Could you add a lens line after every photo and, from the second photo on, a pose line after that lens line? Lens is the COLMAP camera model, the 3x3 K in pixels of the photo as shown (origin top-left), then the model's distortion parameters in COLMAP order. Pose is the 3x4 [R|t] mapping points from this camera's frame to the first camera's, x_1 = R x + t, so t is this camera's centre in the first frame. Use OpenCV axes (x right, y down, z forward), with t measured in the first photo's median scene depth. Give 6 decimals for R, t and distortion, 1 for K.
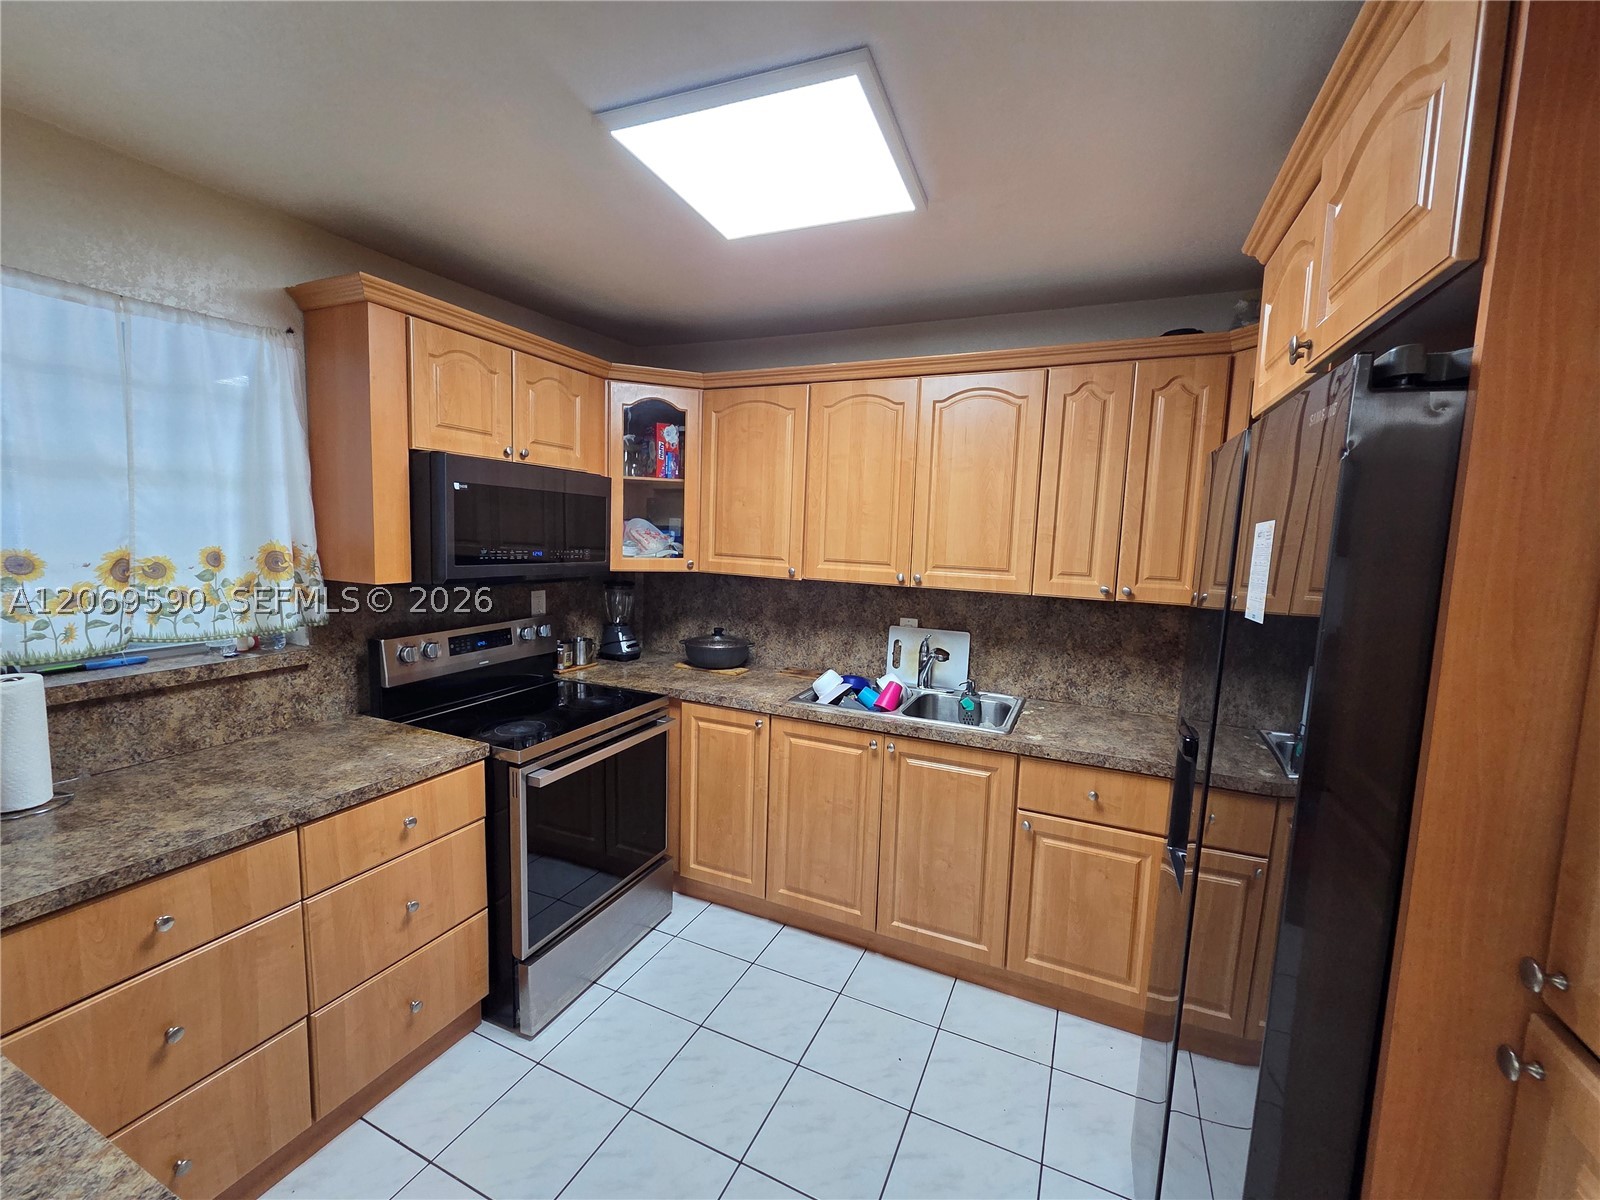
lens RADIAL K [[657.6, 0, 798.0], [0, 657.6, 597.7], [0, 0, 1]] dist [0.001545, 0.000083]
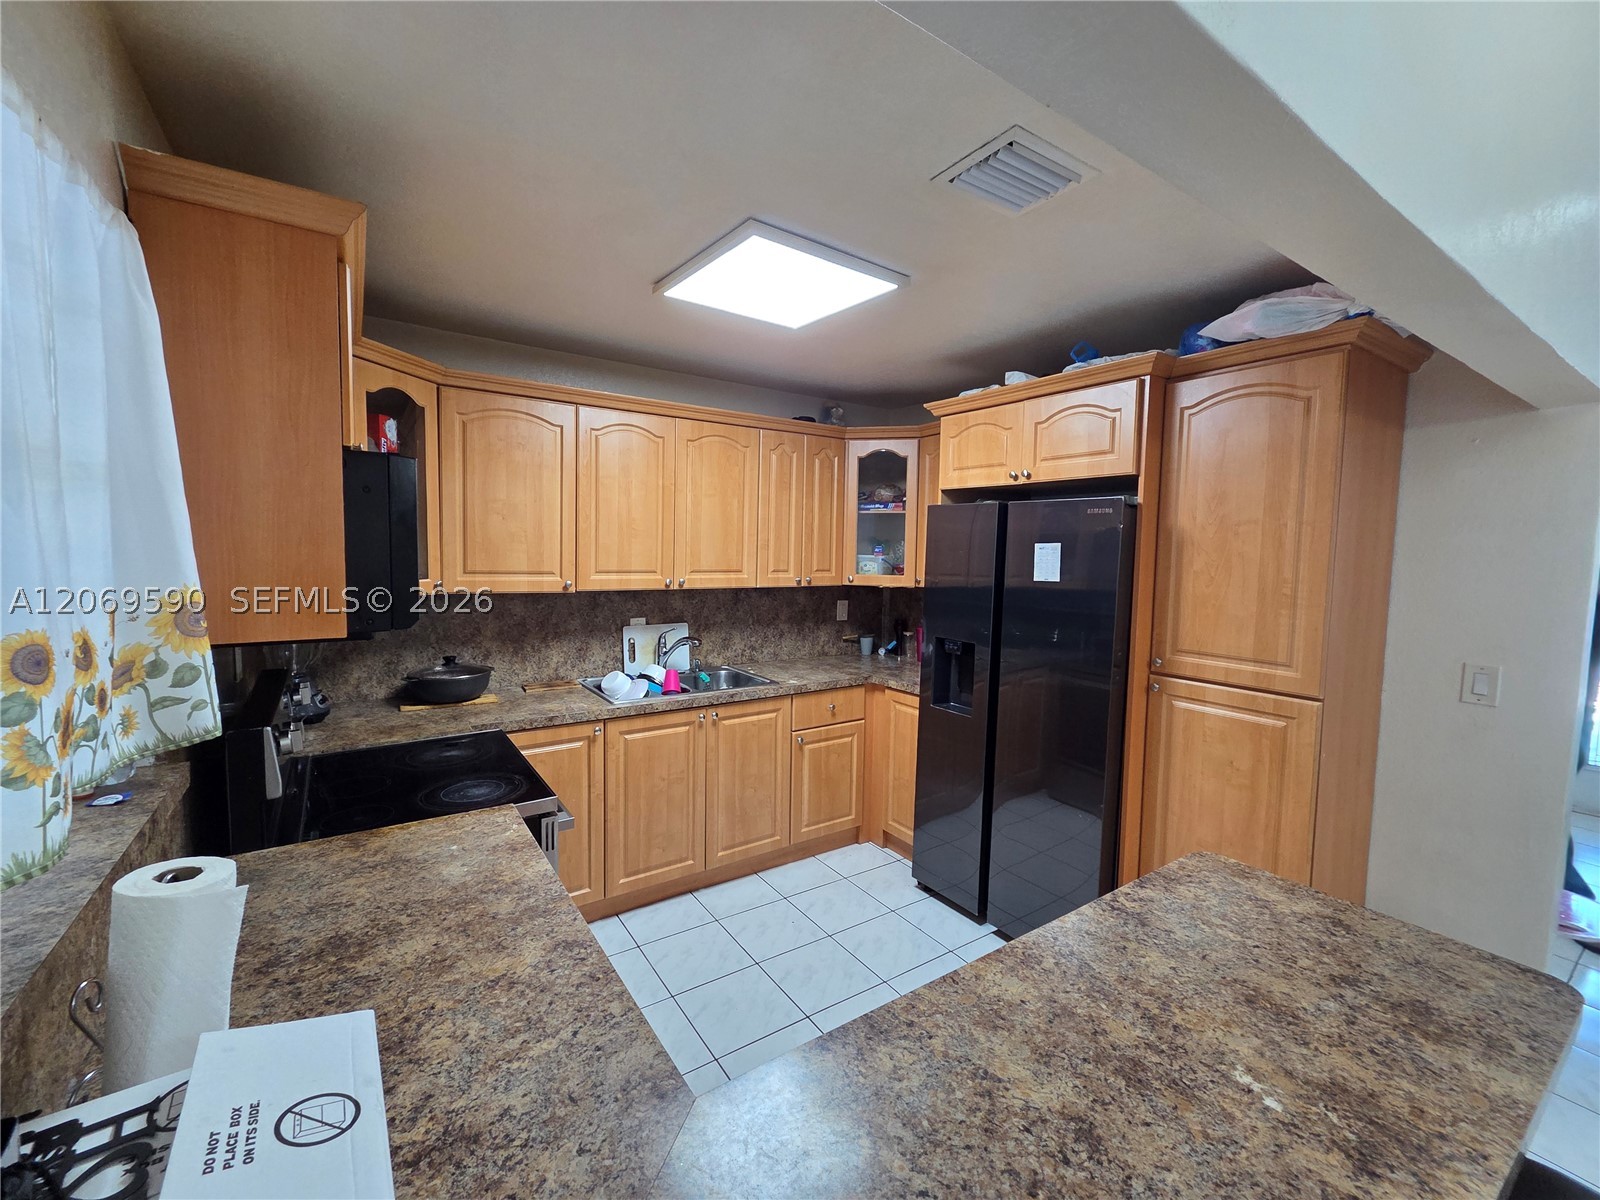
lens RADIAL K [[657.6, 0, 798.0], [0, 657.6, 597.7], [0, 0, 1]] dist [0.001545, 0.000083]
pose [[0.526223, -0.088954, 0.845681, -0.788186], [0.088829, 0.994823, 0.049368, -0.043534], [-0.845694, 0.049142, 0.531400, 0.175629]]
